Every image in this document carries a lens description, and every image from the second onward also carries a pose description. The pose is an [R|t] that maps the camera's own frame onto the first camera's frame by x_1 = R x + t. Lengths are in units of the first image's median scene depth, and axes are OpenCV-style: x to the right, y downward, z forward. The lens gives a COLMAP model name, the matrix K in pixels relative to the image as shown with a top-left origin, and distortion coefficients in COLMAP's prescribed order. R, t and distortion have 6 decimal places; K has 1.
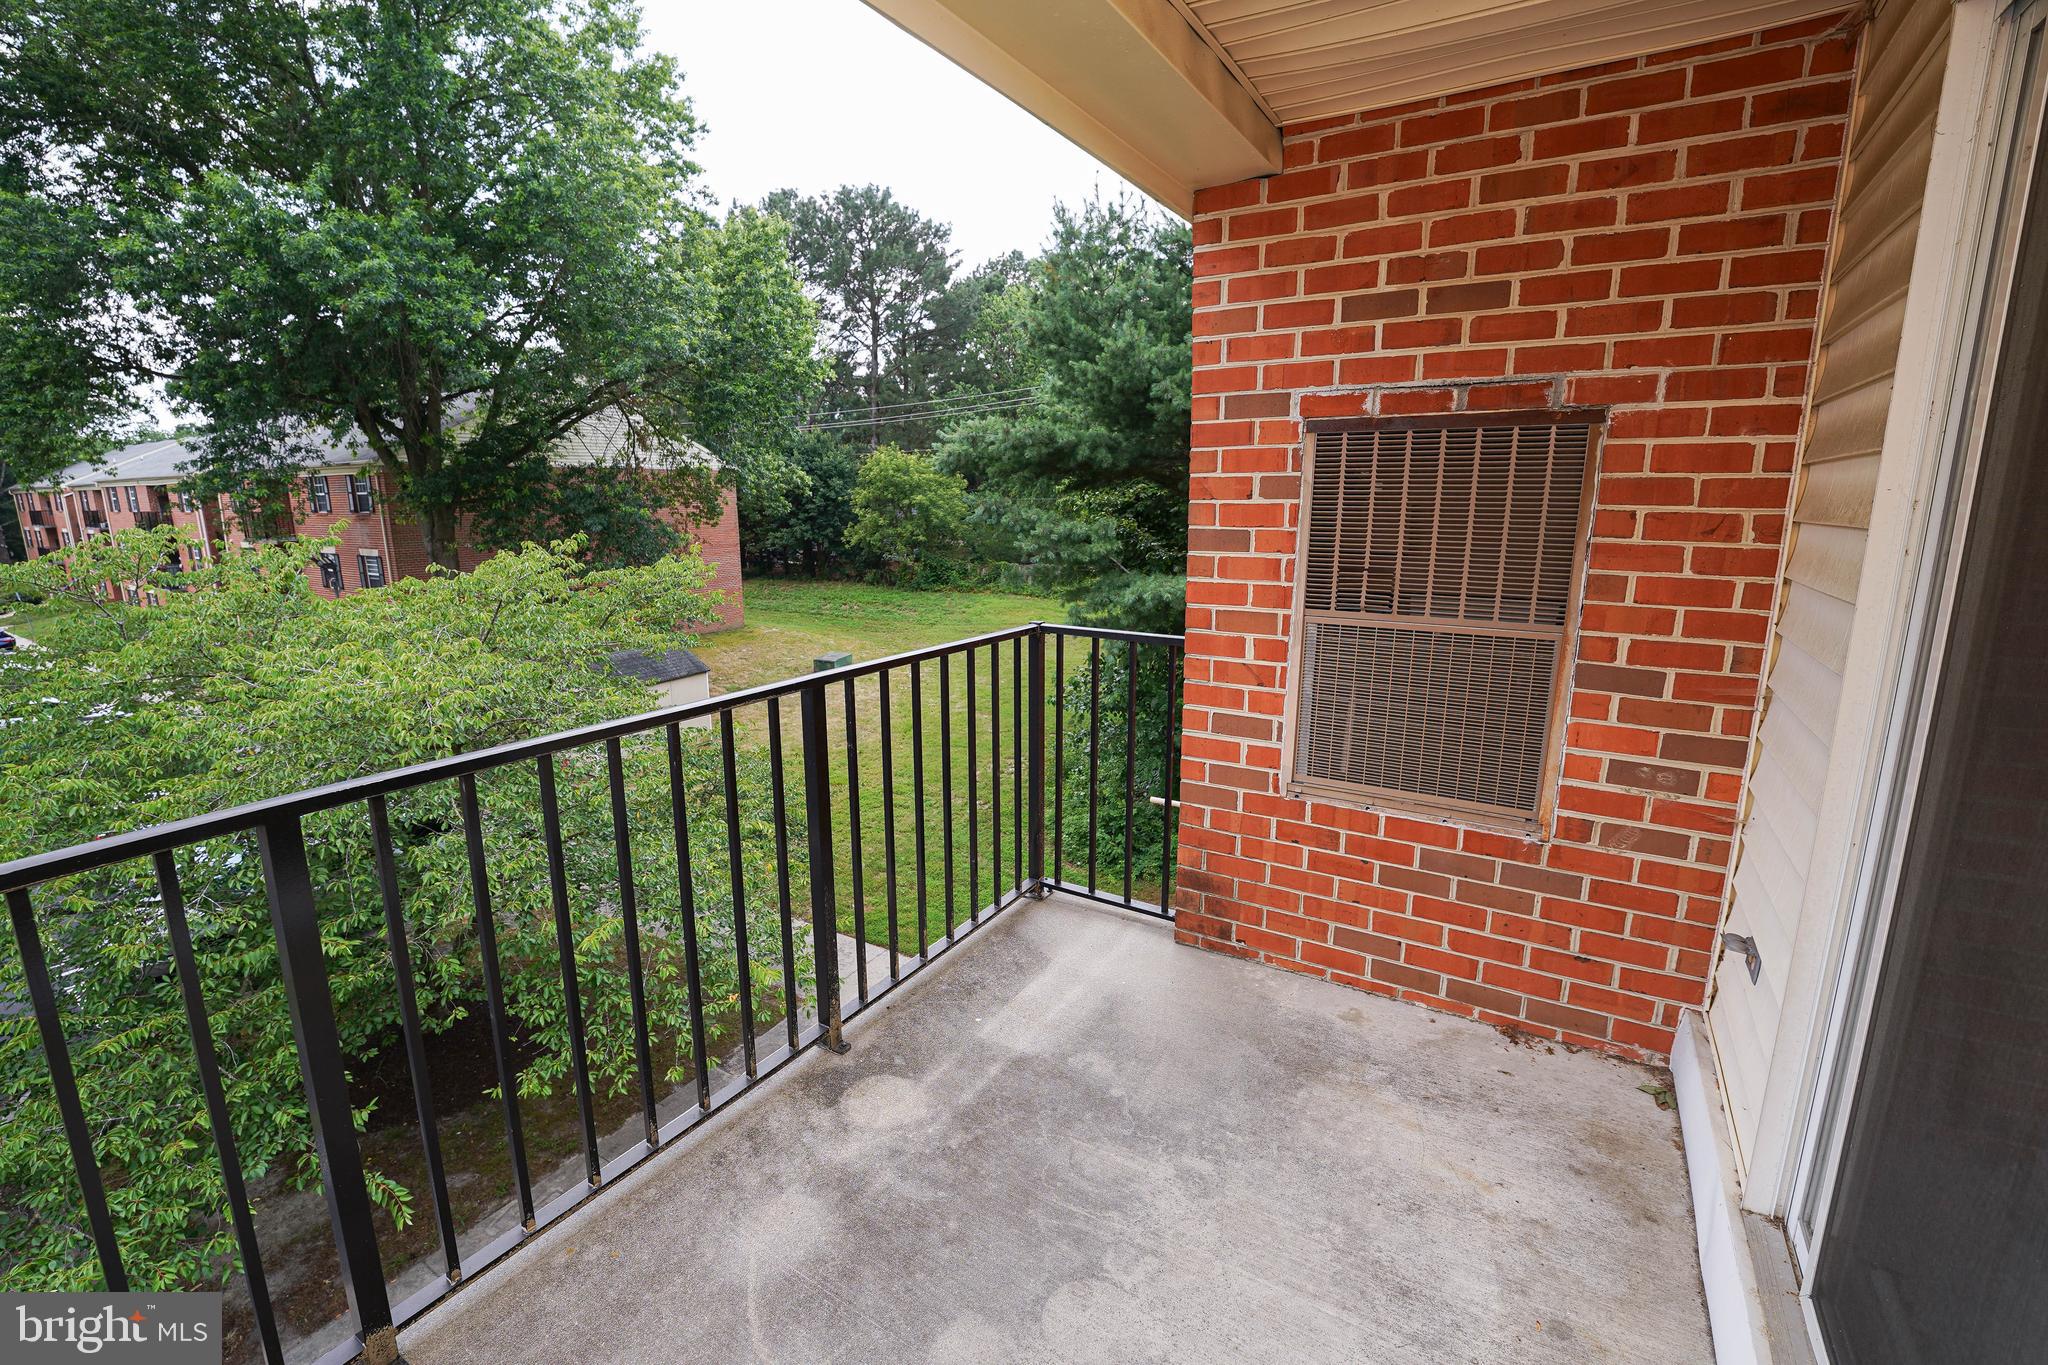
lens RADIAL K [[910.4, 0, 1025.2], [0, 910.4, 688.5], [0, 0, 1]] dist [-0.011659, -0.001122]
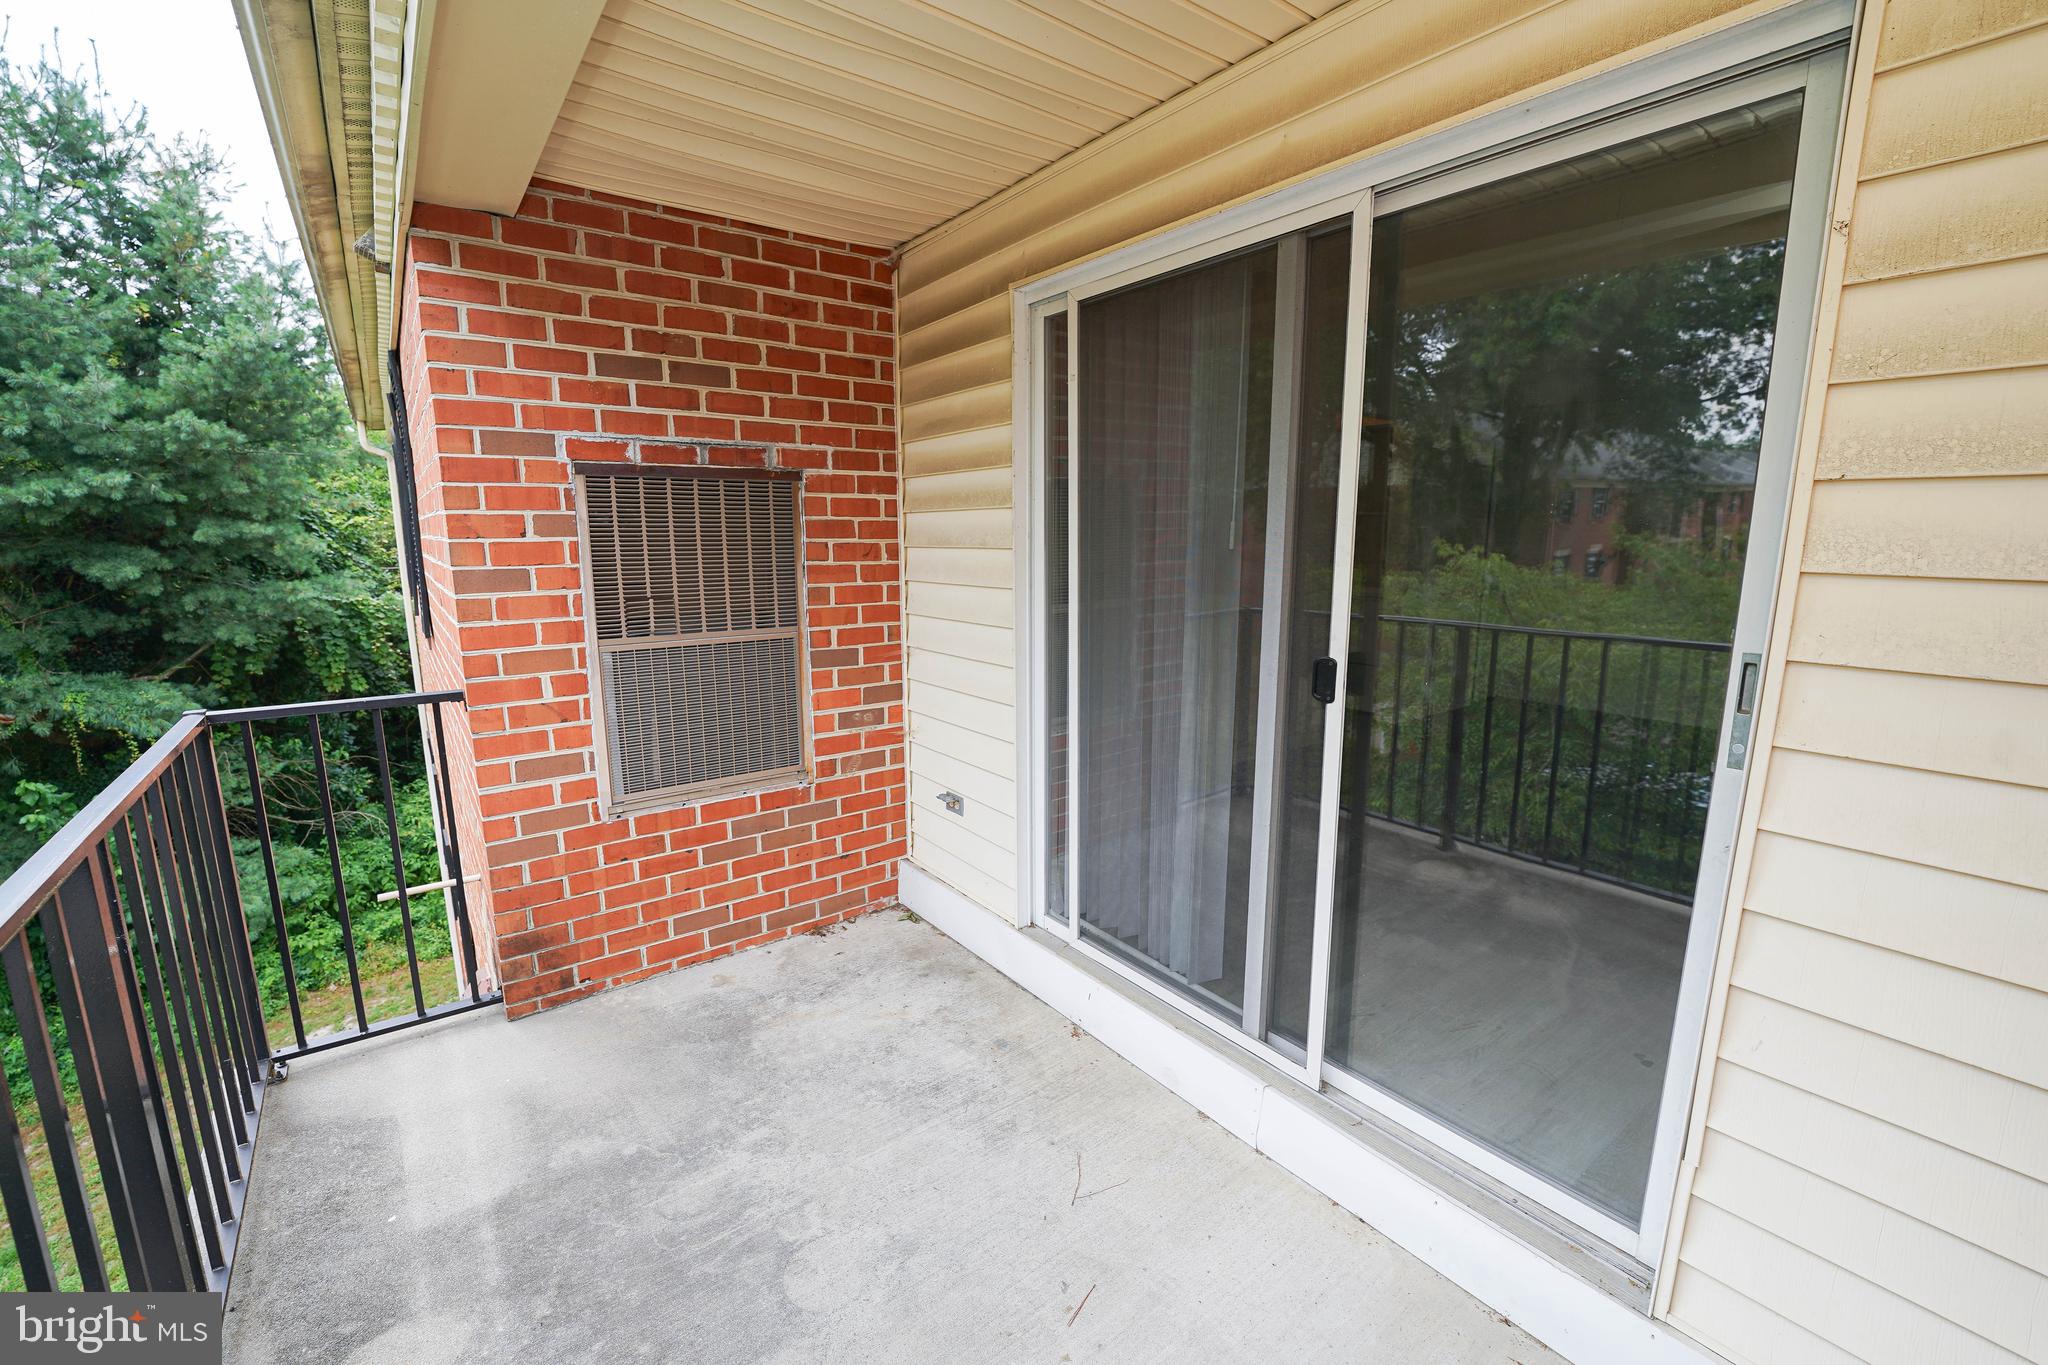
lens RADIAL K [[840.6, 0, 1025.5], [0, 840.6, 686.4], [0, 0, 1]] dist [-0.002923, -0.000515]
pose [[0.367185, -0.167059, 0.915023, -0.451647], [0.200735, 0.974790, 0.097419, -0.033329], [-0.908230, 0.147906, 0.391462, 0.190852]]
